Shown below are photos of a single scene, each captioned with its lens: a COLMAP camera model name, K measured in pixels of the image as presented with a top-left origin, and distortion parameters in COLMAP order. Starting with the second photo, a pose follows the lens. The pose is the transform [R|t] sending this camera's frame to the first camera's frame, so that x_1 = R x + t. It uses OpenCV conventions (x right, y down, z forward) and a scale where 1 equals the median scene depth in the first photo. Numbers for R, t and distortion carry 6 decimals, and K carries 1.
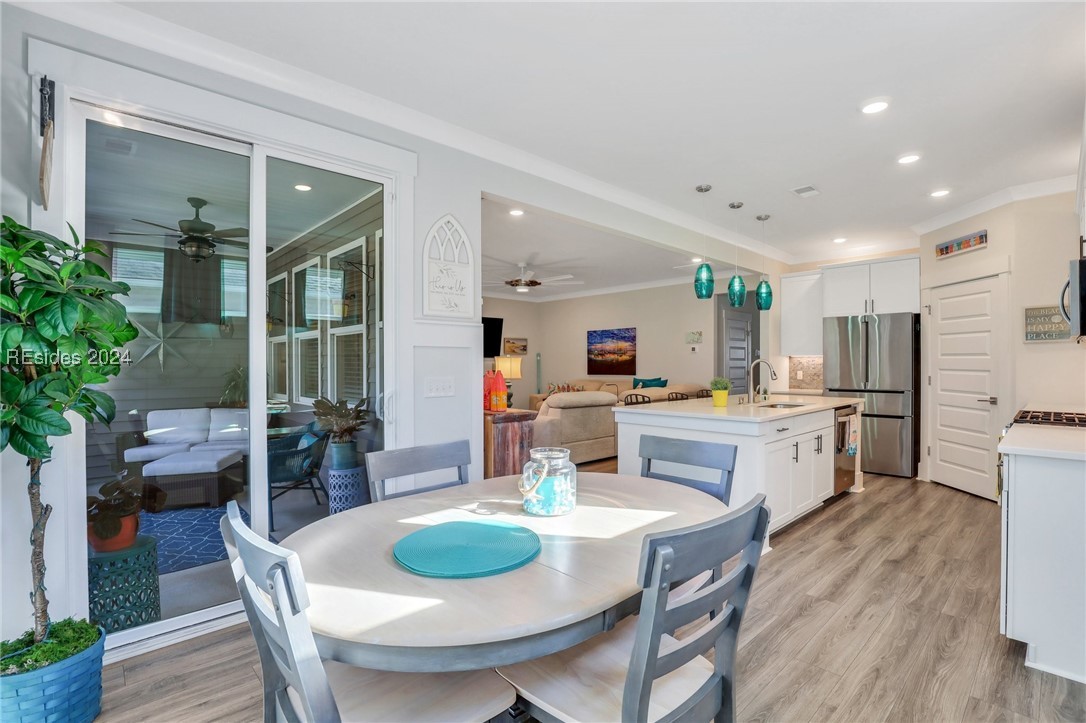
lens RADIAL K [[500.8, 0, 548.3], [0, 500.8, 364.6], [0, 0, 1]] dist [-0.038896, 0.009160]
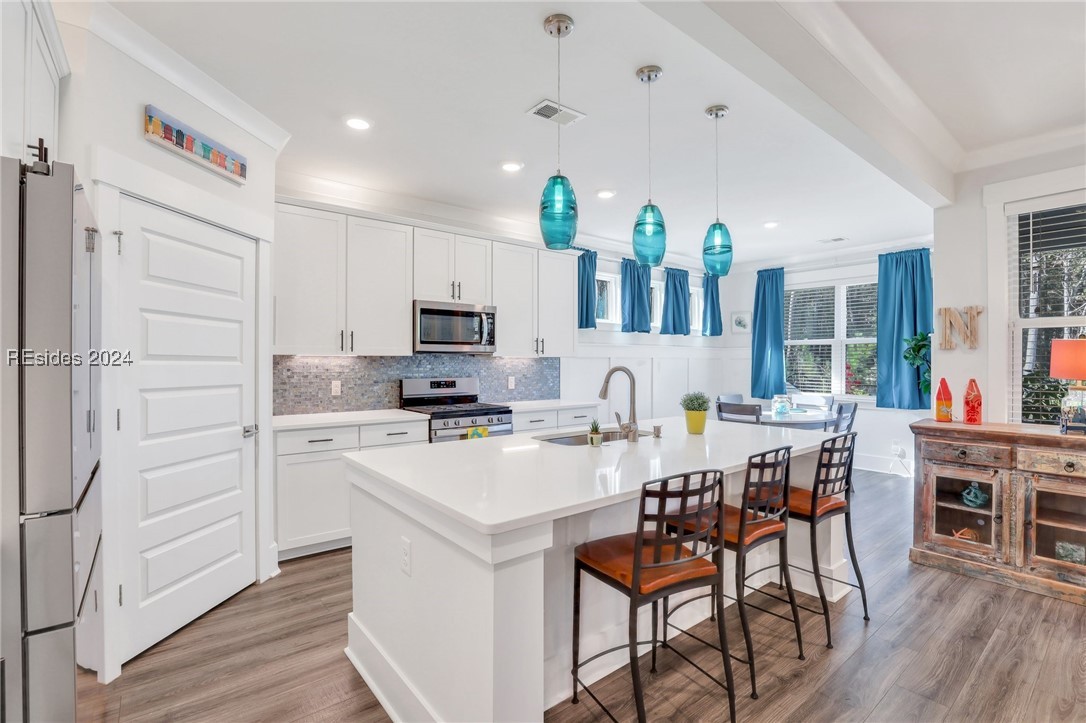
lens RADIAL K [[500.8, 0, 548.3], [0, 500.8, 364.6], [0, 0, 1]] dist [-0.038896, 0.009160]
pose [[-0.997061, 0.001831, 0.076586, 0.413520], [0.002493, 0.999960, 0.008546, -0.016025], [-0.076567, 0.008712, -0.997026, 1.428853]]
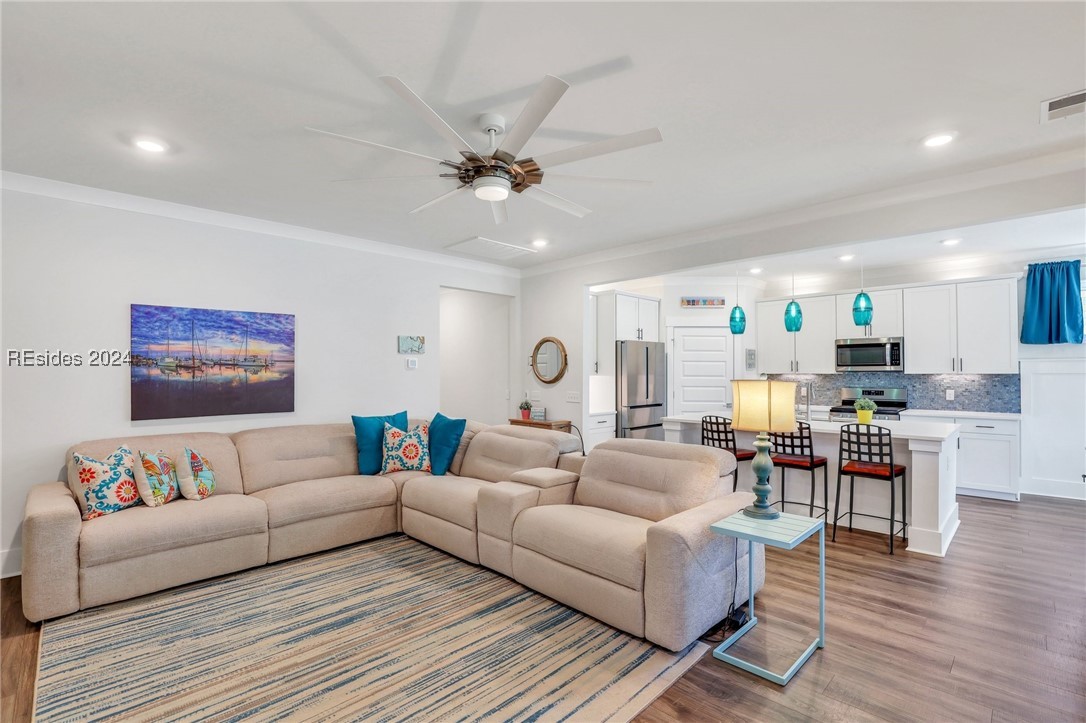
lens RADIAL K [[500.8, 0, 548.3], [0, 500.8, 364.6], [0, 0, 1]] dist [-0.038896, 0.009160]
pose [[-0.030830, 0.021077, 0.999302, -0.615001], [0.005778, 0.999765, -0.020909, -0.025340], [-0.999508, 0.005130, -0.030944, 1.447884]]
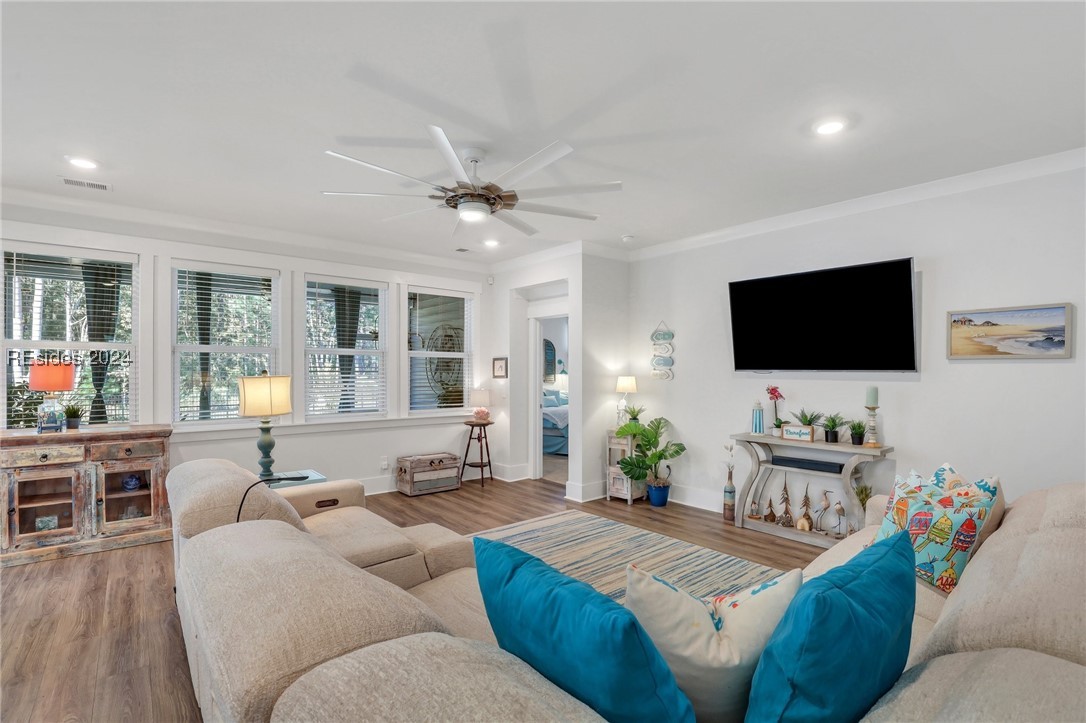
lens RADIAL K [[503.4, 0, 549.4], [0, 503.4, 373.1], [0, 0, 1]] dist [-0.035015, 0.009650]
pose [[-0.058128, 0.007919, -0.998278, 0.544245], [-0.005563, 0.999950, 0.008257, -0.029893], [0.998294, 0.006033, -0.058081, 1.622132]]
